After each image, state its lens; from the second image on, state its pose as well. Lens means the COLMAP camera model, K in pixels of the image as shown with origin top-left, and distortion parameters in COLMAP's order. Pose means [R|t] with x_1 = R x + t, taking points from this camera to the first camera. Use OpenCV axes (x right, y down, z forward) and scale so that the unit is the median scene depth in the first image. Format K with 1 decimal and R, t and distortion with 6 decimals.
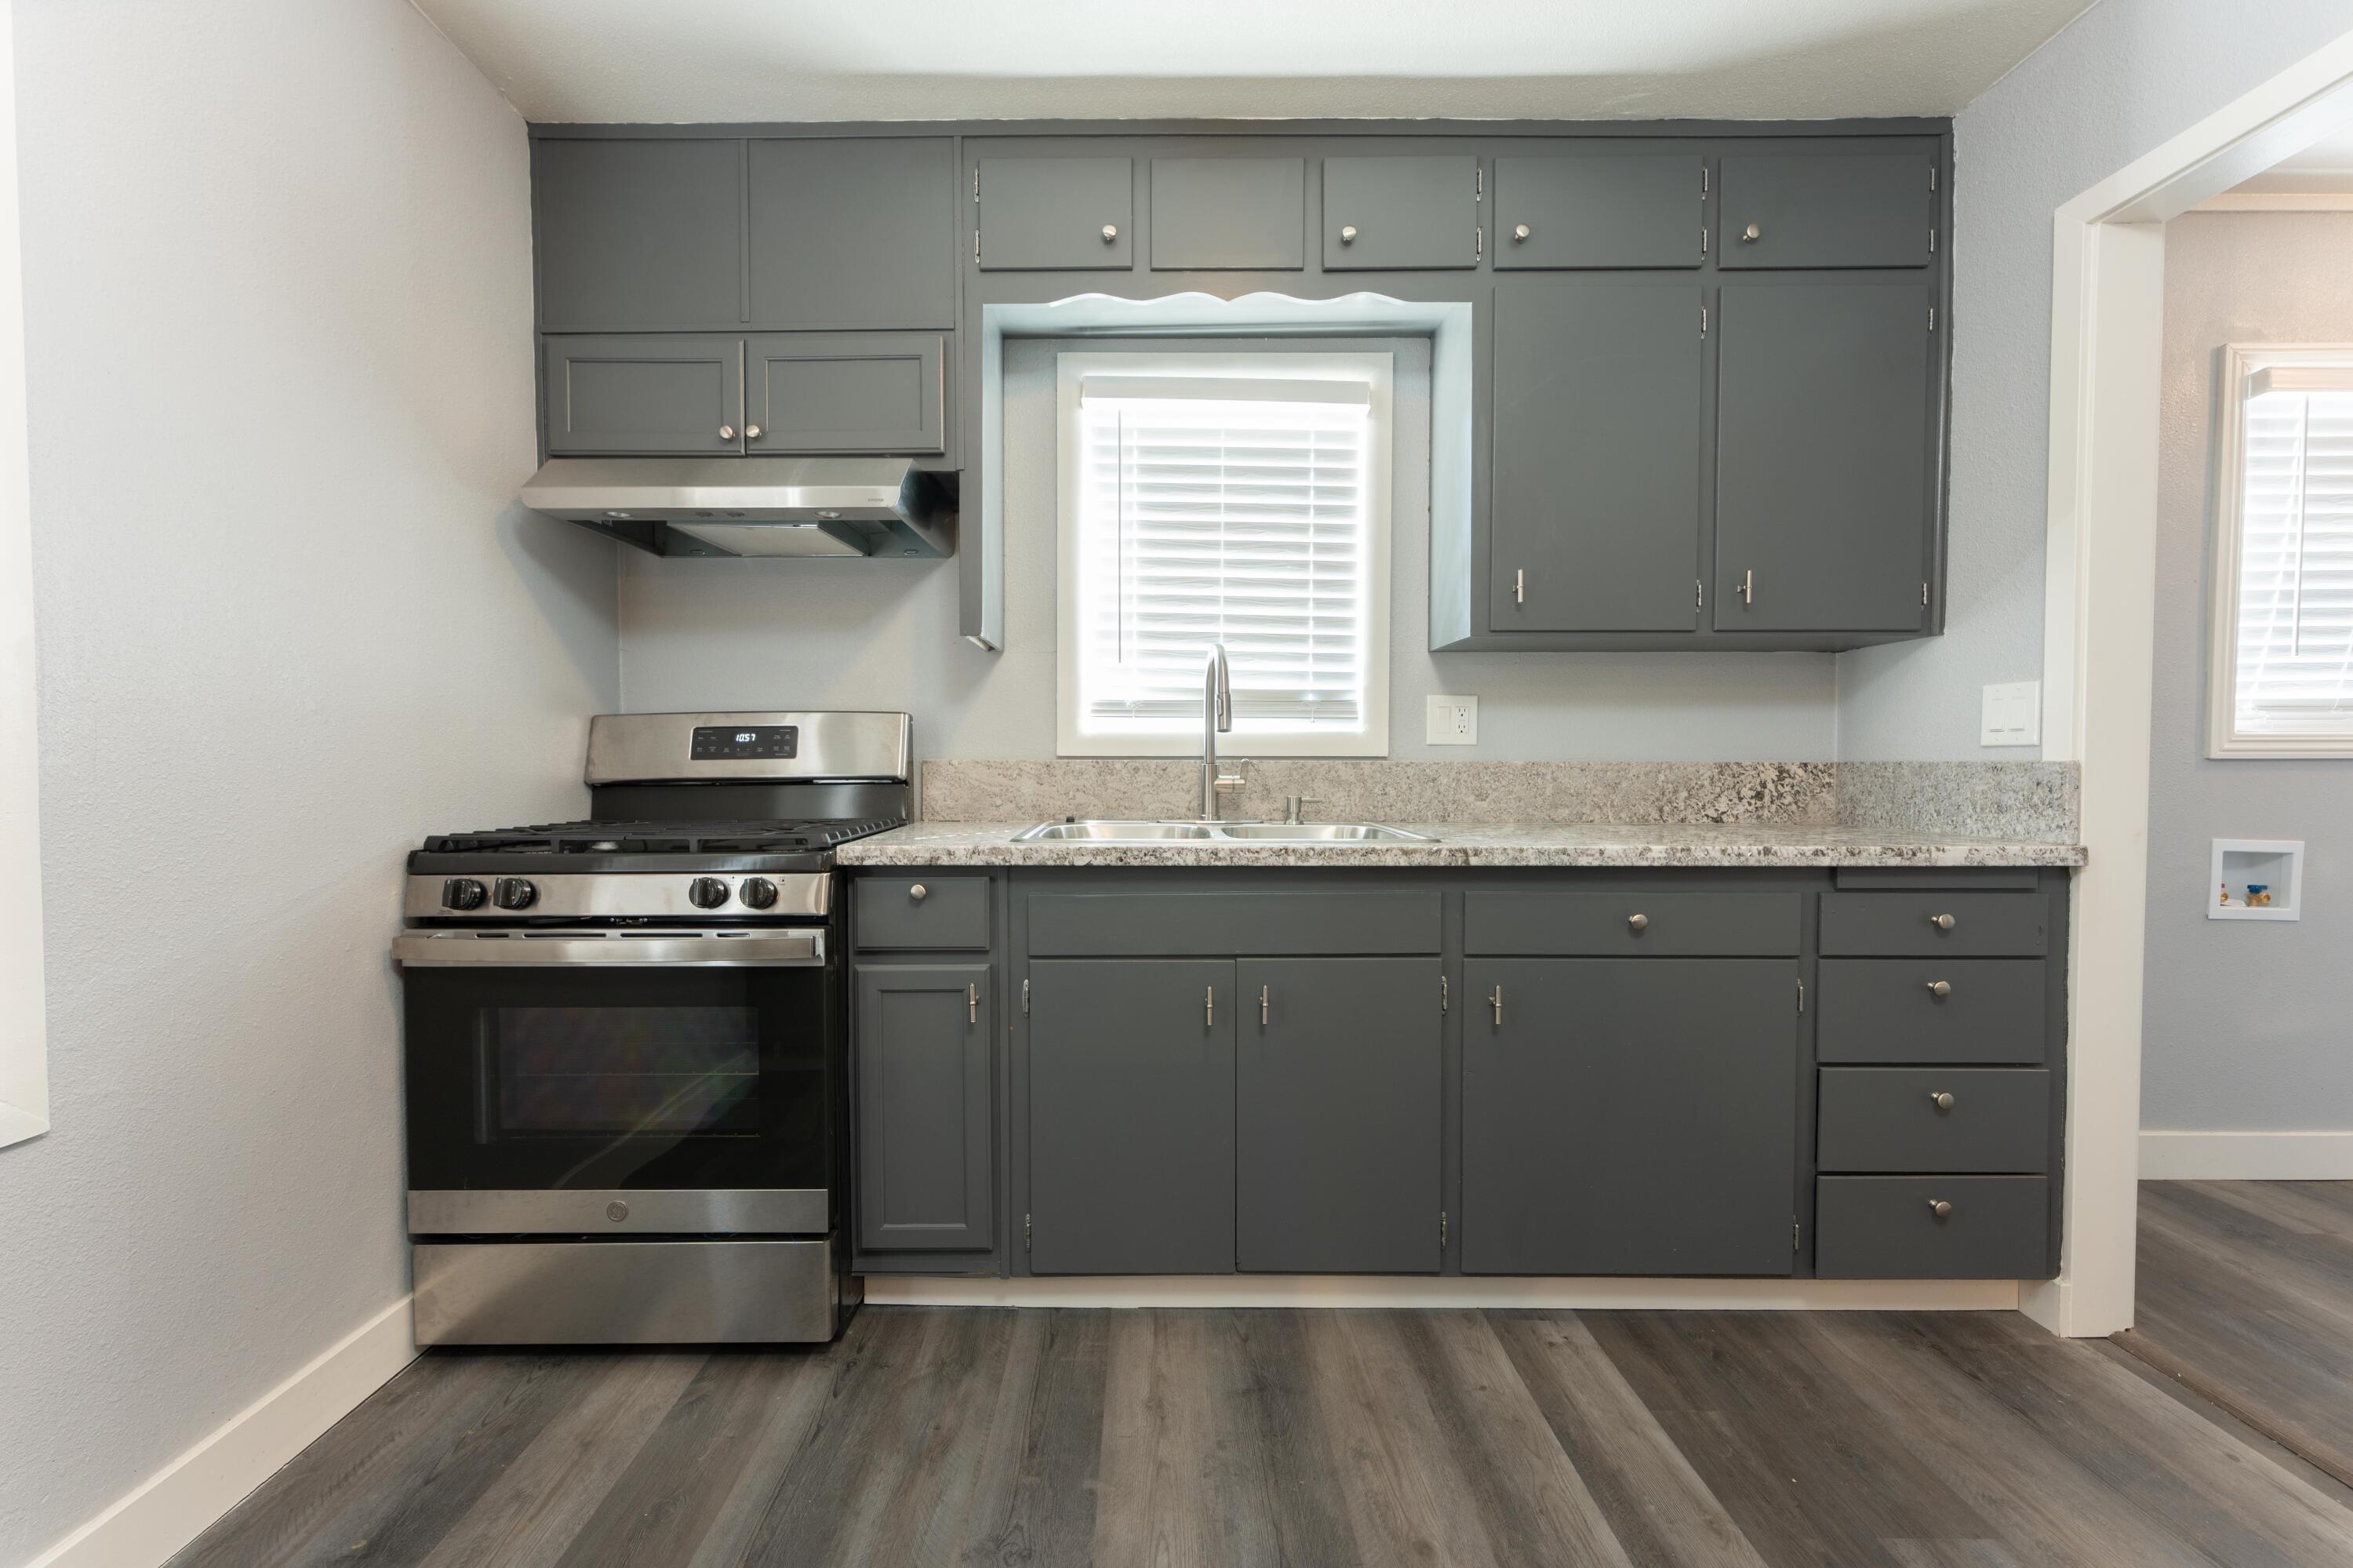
lens RADIAL K [[958.8, 0, 1140.2], [0, 958.8, 789.9], [0, 0, 1]] dist [0.000410, -0.000615]
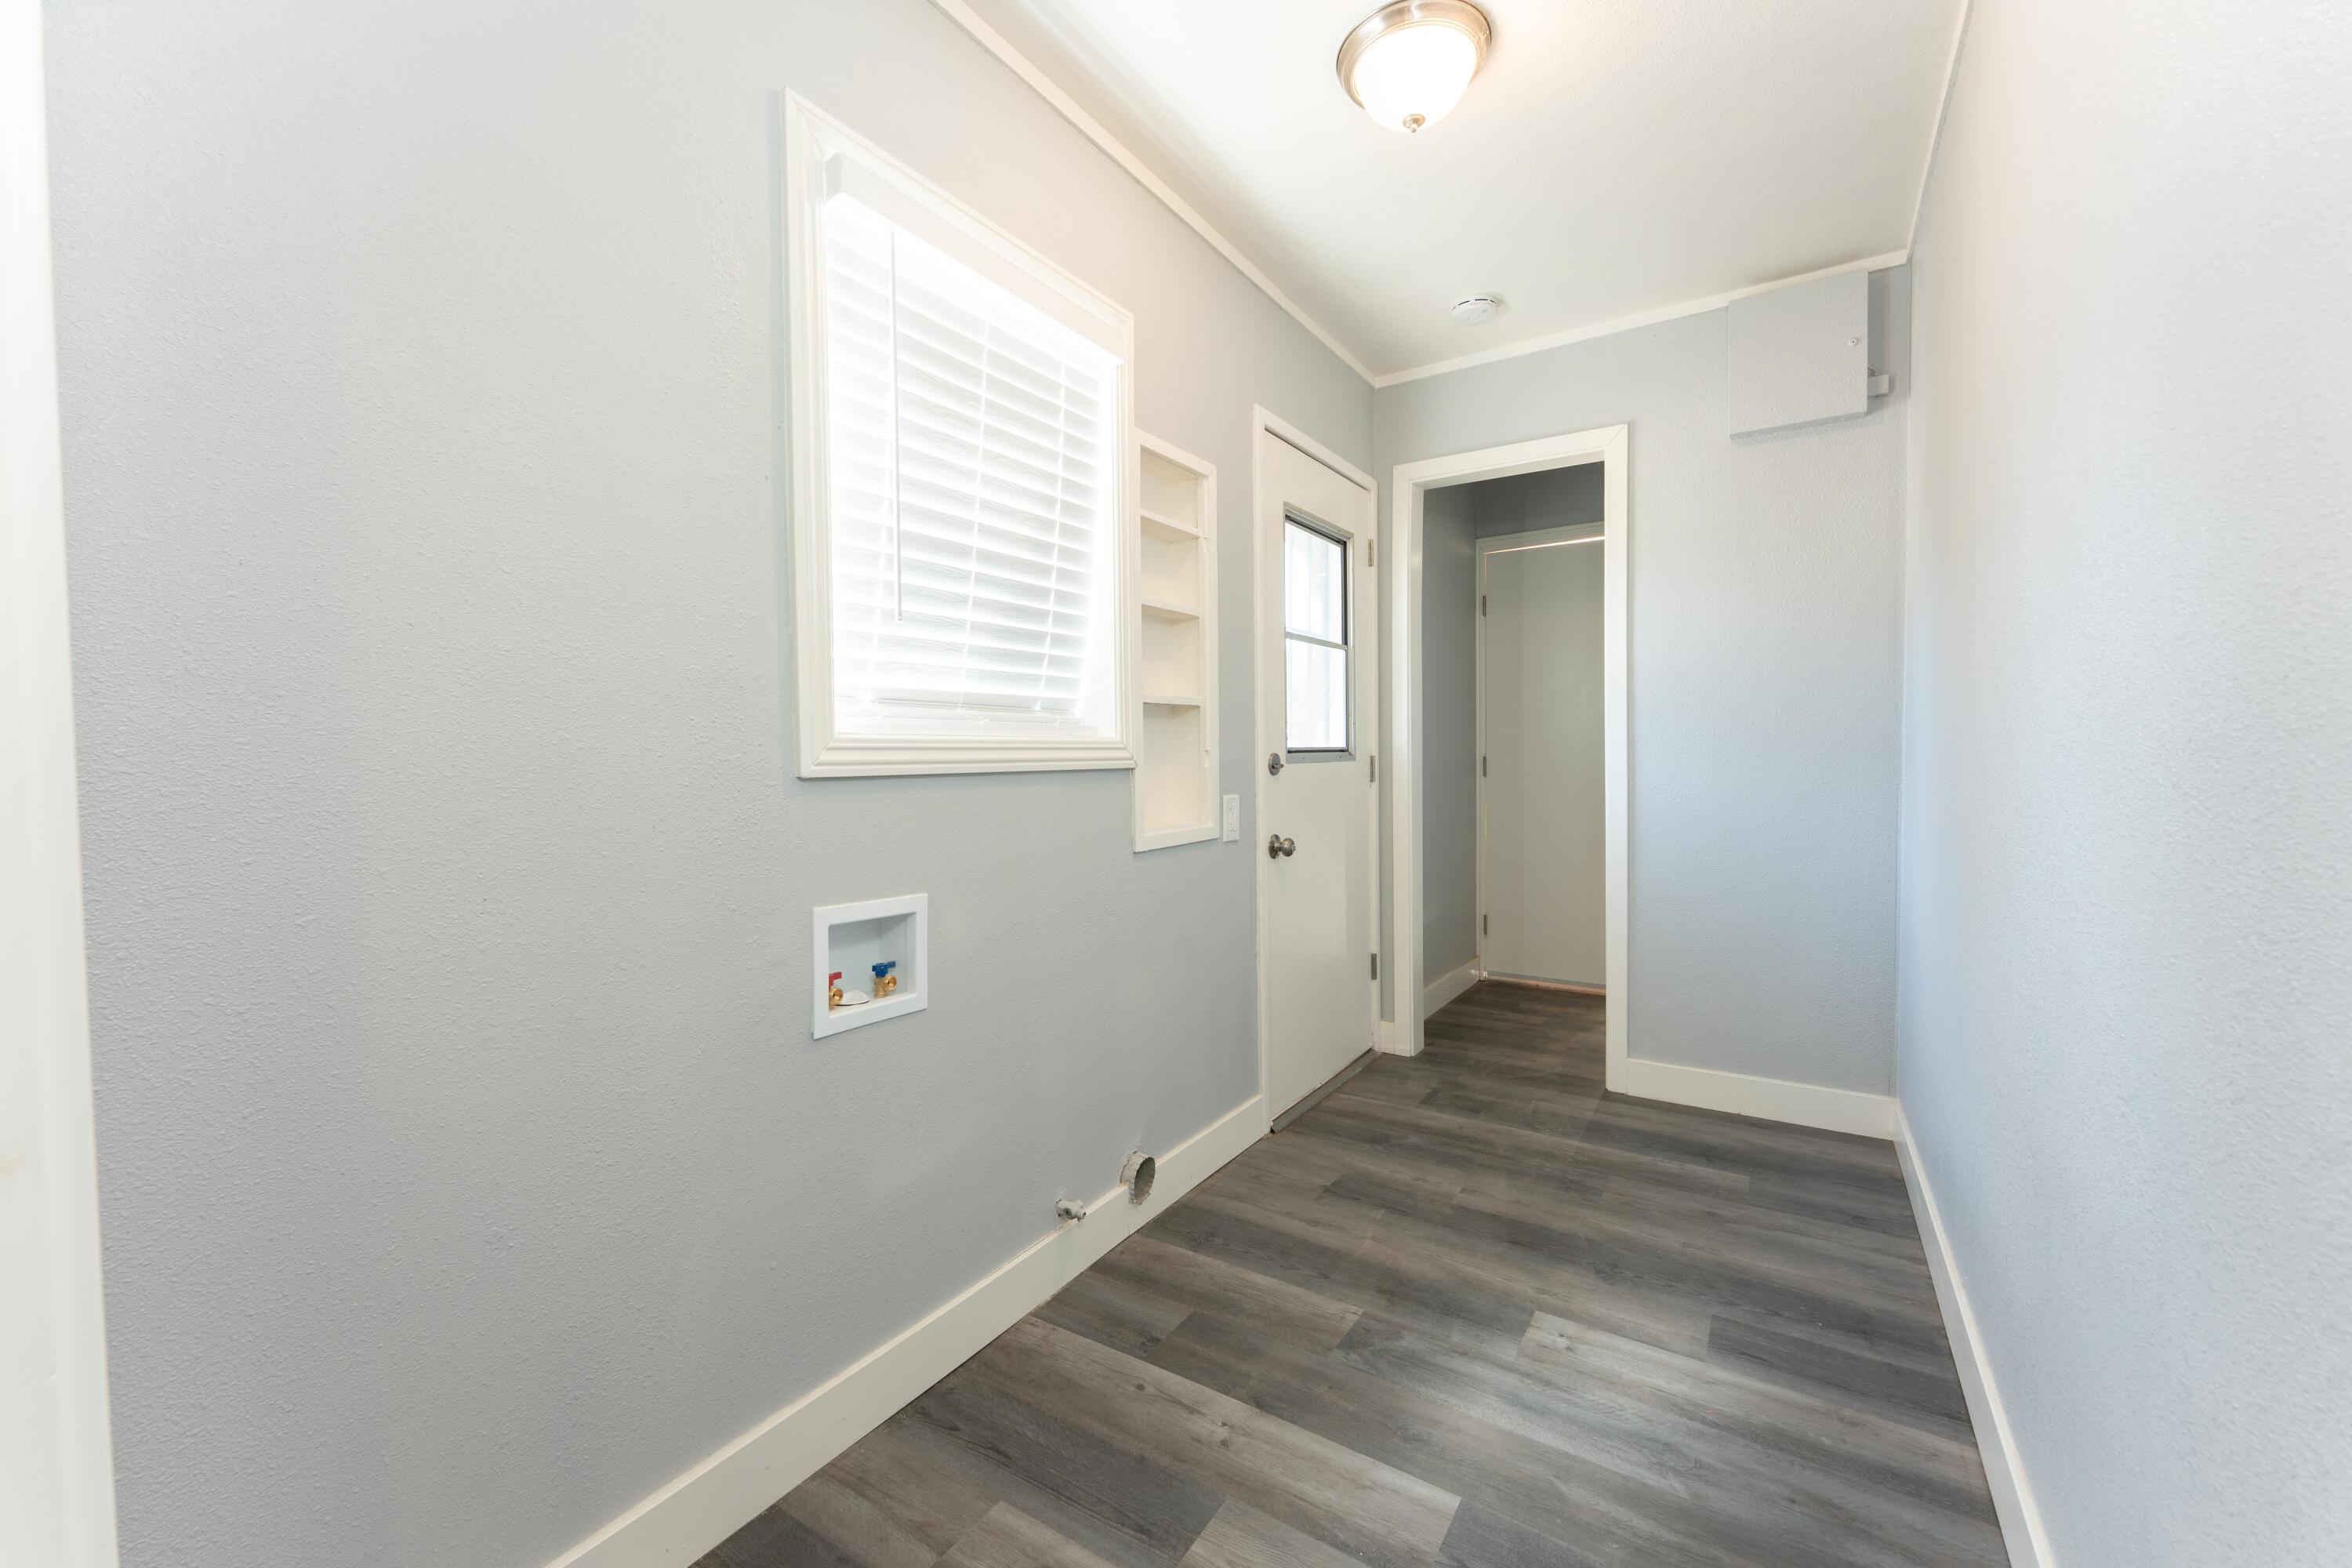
lens RADIAL K [[924.1, 0, 1170.1], [0, 924.1, 781.7], [0, 0, 1]] dist [-0.002959, -0.000375]
pose [[0.544620, -0.026646, 0.838260, 0.871025], [0.038240, 0.999245, 0.006918, -0.029101], [-0.837811, 0.028287, 0.545228, 0.562018]]
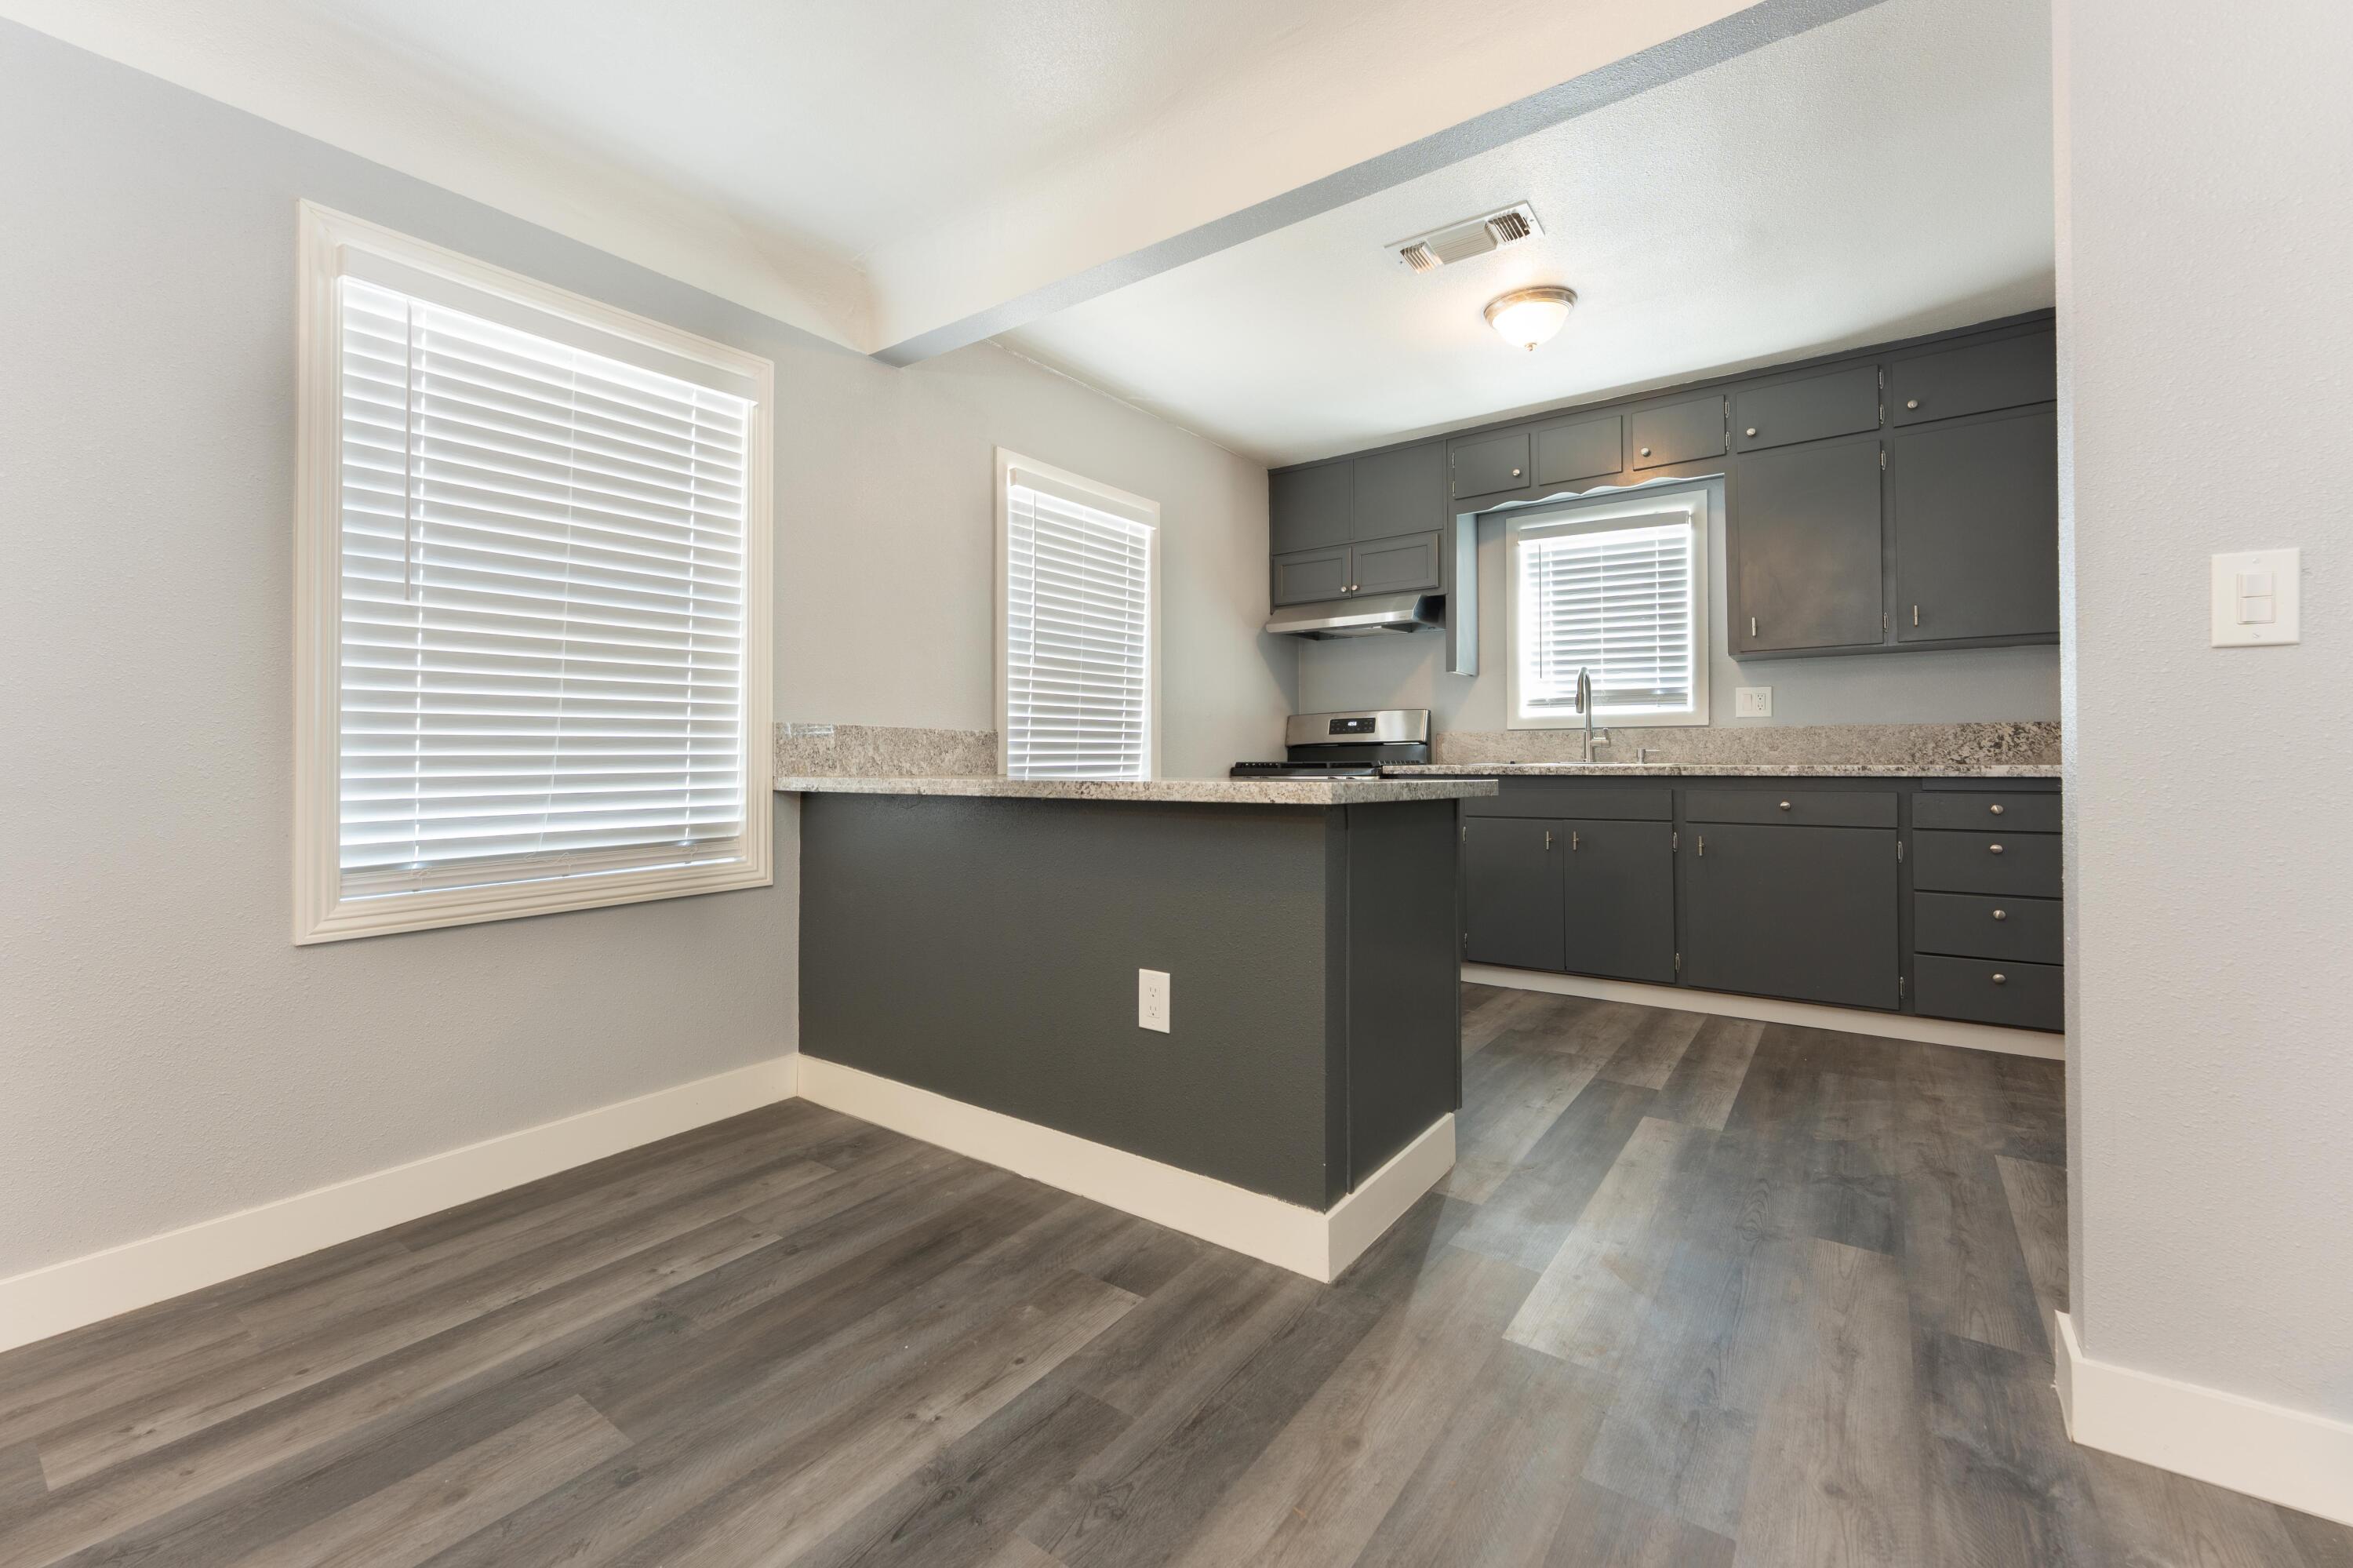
lens RADIAL K [[968.2, 0, 1132.4], [0, 968.2, 755.9], [0, 0, 1]] dist [-0.009429, 0.000309]
pose [[0.796946, -0.006858, -0.604011, 0.551184], [-0.014820, 0.999413, -0.030902, 0.100284], [0.603868, 0.033578, 0.796376, -1.114720]]
